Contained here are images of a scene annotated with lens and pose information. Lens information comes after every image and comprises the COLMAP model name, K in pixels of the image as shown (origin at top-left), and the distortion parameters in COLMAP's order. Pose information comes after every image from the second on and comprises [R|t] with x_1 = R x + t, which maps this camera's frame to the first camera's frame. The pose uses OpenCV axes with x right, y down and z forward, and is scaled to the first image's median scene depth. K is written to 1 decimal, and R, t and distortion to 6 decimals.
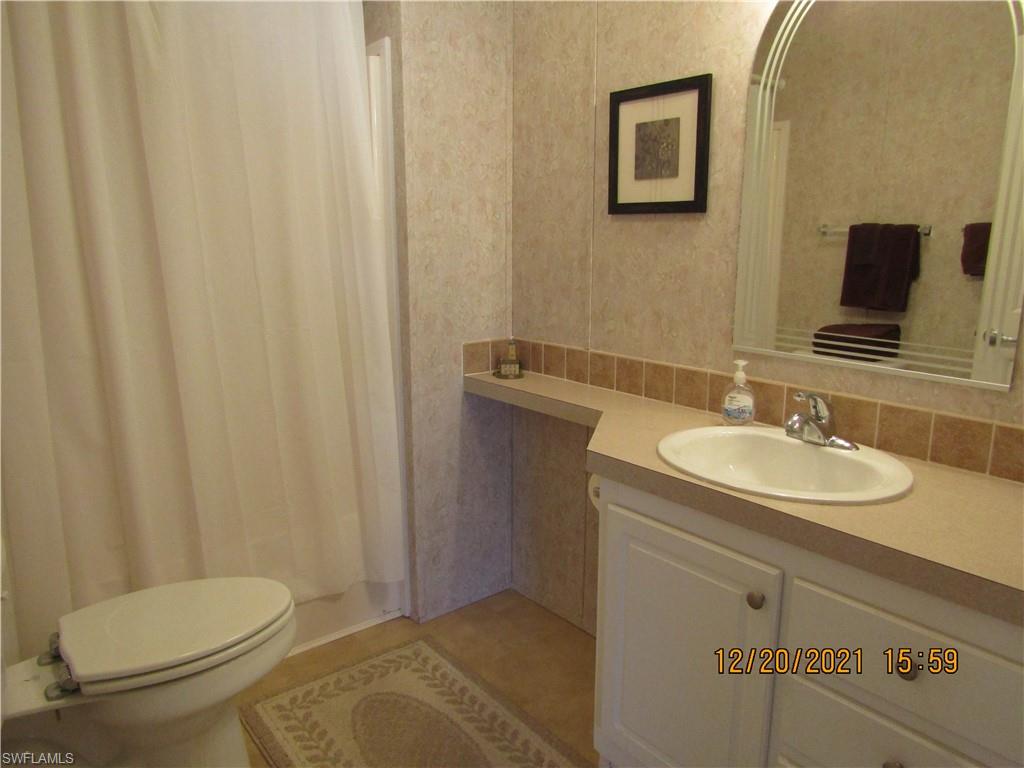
lens RADIAL K [[732.9, 0, 506.9], [0, 732.9, 383.9], [0, 0, 1]] dist [-0.008707, 0.001745]
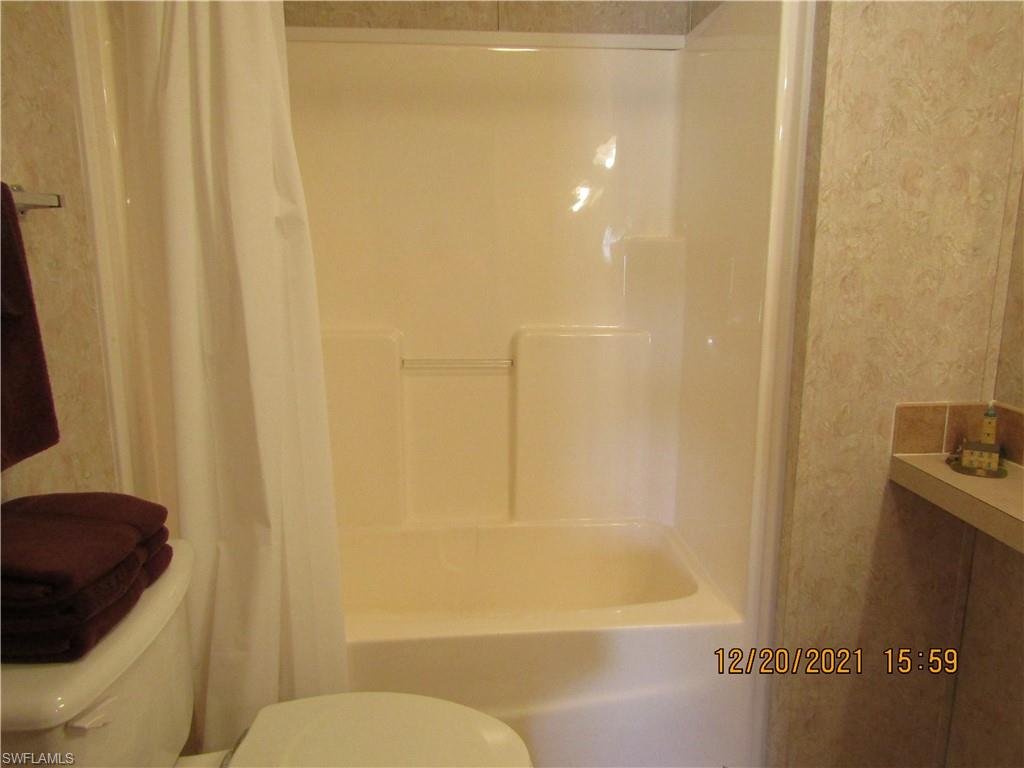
lens RADIAL K [[732.9, 0, 502.2], [0, 732.9, 375.6], [0, 0, 1]] dist [-0.008707, 0.001745]
pose [[0.827757, 0.107683, -0.550656, 0.001666], [-0.112462, 0.993337, 0.025195, -0.058143], [0.549700, 0.041072, 0.834352, 0.305481]]
